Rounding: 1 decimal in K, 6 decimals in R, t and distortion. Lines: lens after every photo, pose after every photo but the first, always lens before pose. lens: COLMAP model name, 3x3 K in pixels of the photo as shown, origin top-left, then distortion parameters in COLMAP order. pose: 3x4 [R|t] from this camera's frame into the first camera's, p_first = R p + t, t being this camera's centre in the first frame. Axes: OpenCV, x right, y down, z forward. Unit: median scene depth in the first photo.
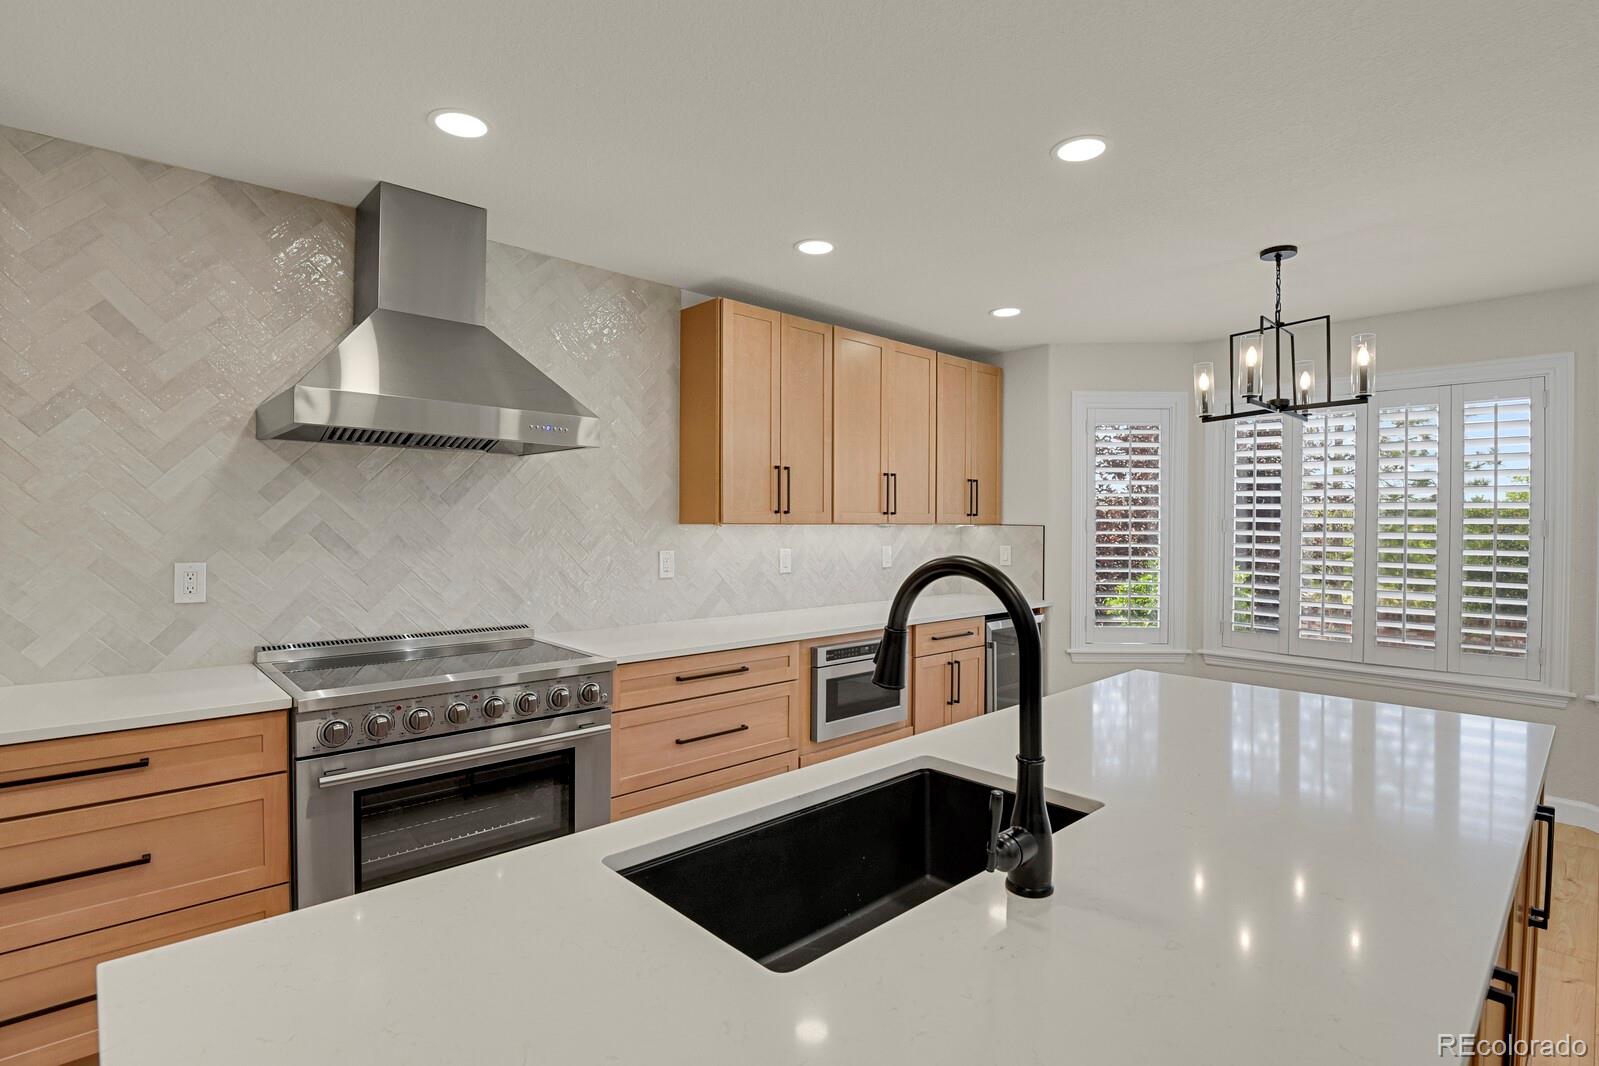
lens RADIAL K [[786.2, 0, 807.0], [0, 786.2, 528.8], [0, 0, 1]] dist [-0.020729, -0.005362]
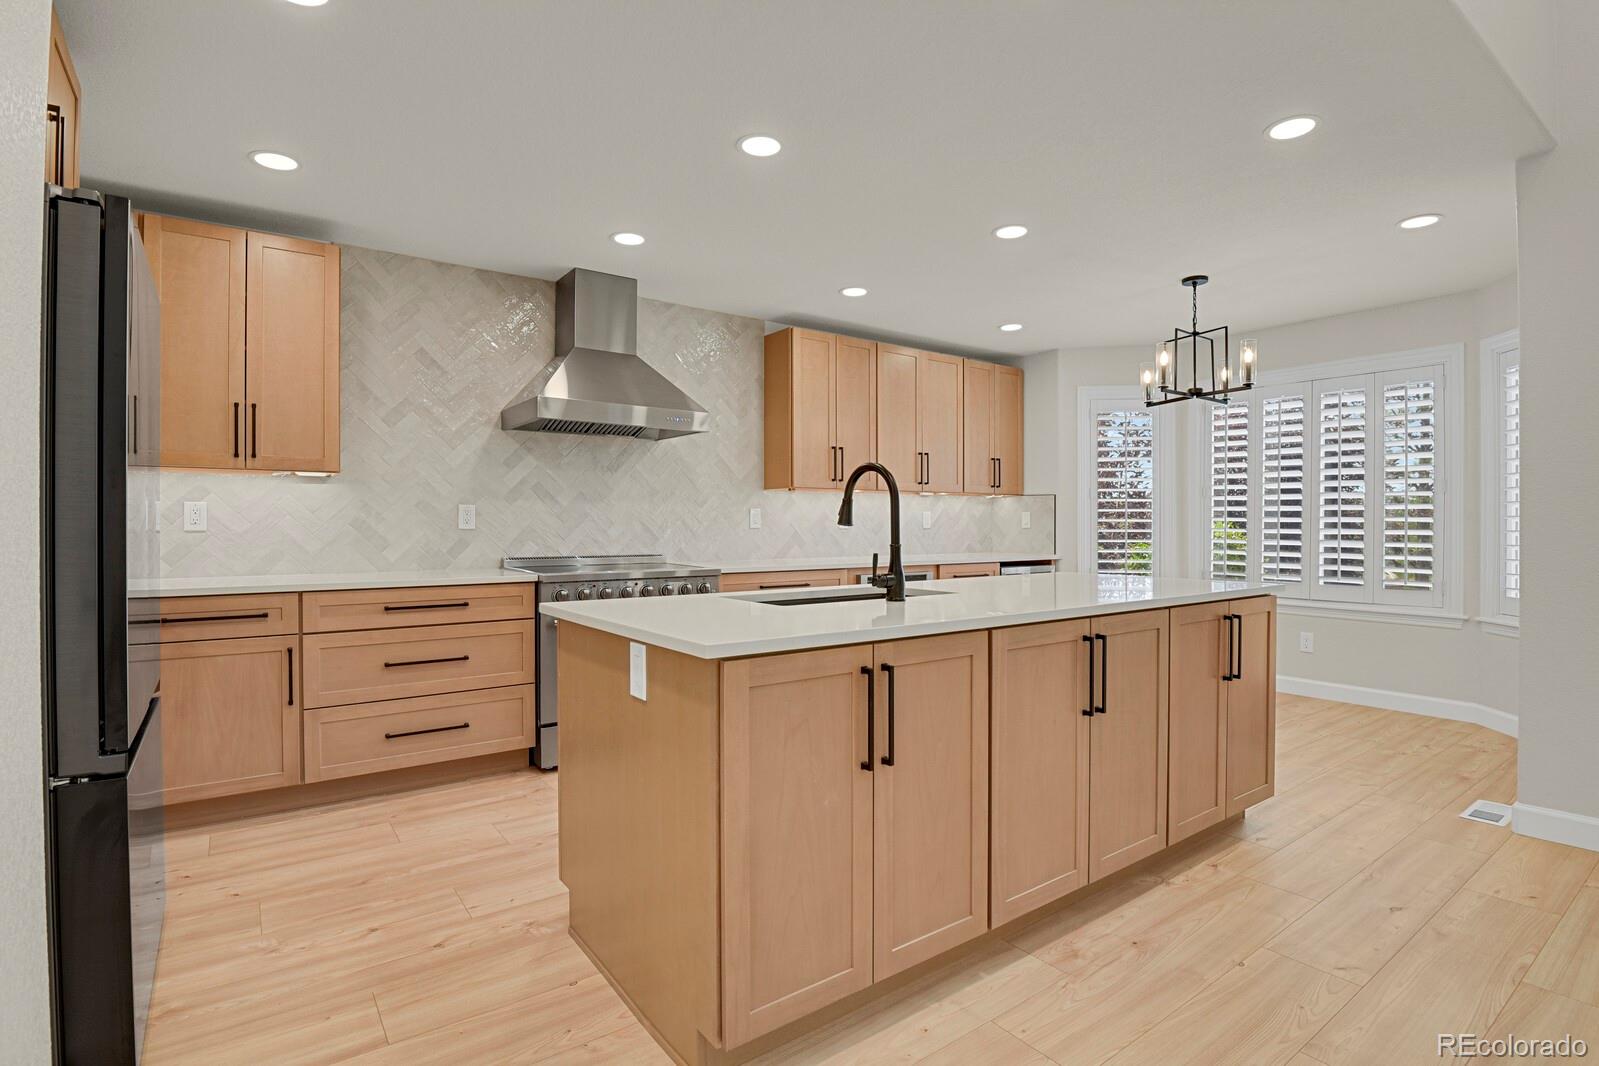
lens RADIAL K [[786.2, 0, 806.0], [0, 786.2, 528.0], [0, 0, 1]] dist [-0.020729, -0.005362]
pose [[0.992290, -0.004930, -0.123839, 0.091852], [0.004462, 0.999982, -0.004059, 0.074932], [0.123856, 0.003476, 0.992294, -0.409833]]
